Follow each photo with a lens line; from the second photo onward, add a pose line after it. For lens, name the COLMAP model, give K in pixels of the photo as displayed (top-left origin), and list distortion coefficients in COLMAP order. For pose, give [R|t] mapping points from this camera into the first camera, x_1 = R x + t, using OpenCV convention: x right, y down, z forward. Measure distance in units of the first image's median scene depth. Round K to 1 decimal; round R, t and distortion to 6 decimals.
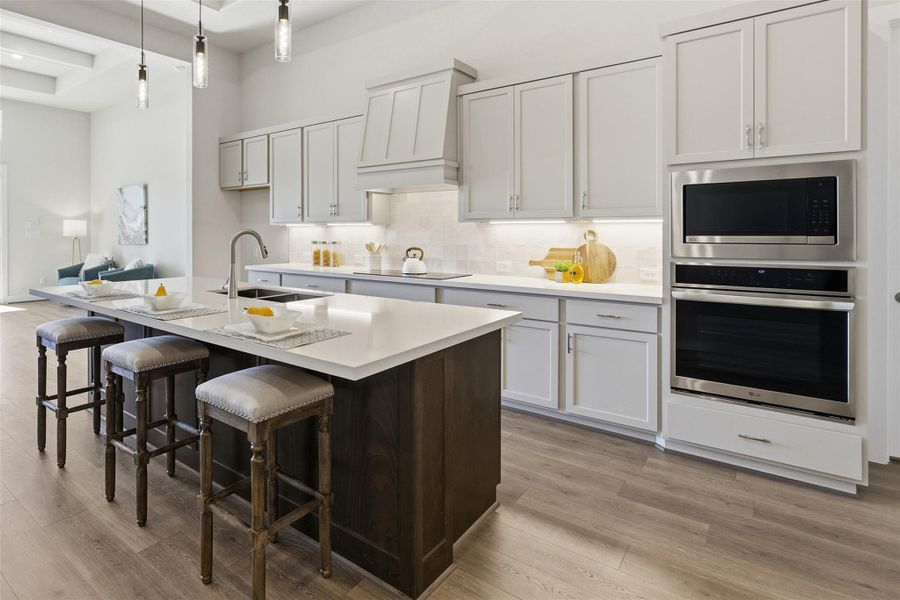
lens RADIAL K [[489.6, 0, 359.8], [0, 489.6, 231.7], [0, 0, 1]] dist [-0.003640, 0.001829]
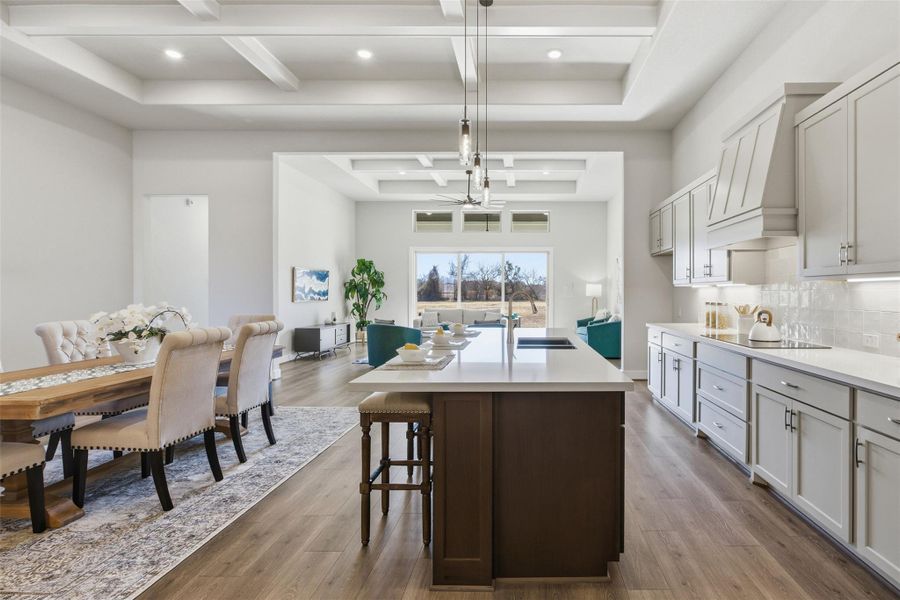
lens RADIAL K [[435.6, 0, 512.8], [0, 435.6, 292.6], [0, 0, 1]] dist [-0.009071, 0.002823]
pose [[0.639684, 0.002657, -0.768633, 0.456203], [-0.004016, 0.999992, 0.000114, 0.001296], [0.768628, 0.003014, 0.639690, 0.174432]]
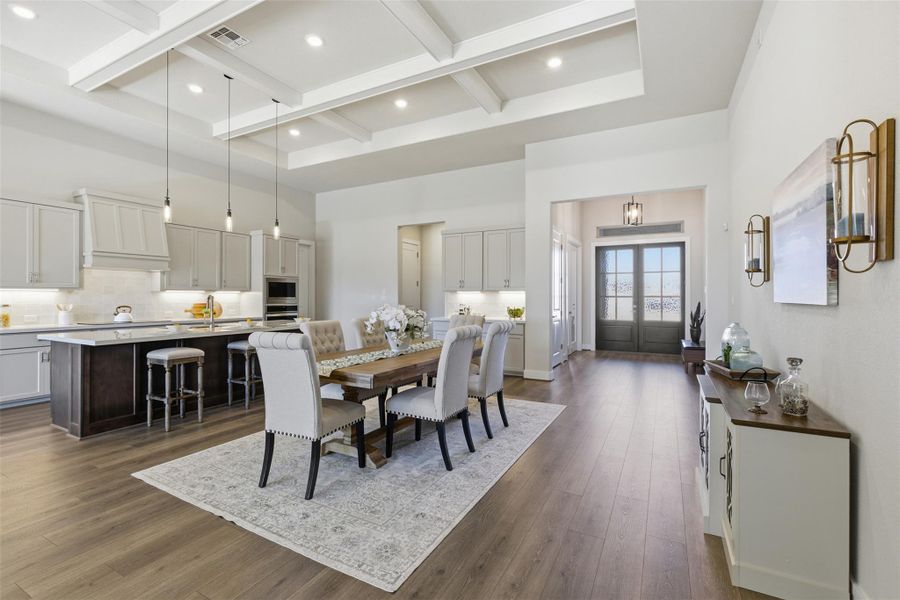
lens RADIAL K [[409.6, 0, 459.5], [0, 409.6, 294.1], [0, 0, 1]] dist [-0.007766, 0.003982]
pose [[-0.226630, 0.003424, 0.973975, -1.571282], [-0.003969, 0.999982, -0.004439, -0.004894], [-0.973973, -0.004871, -0.226612, 0.260551]]
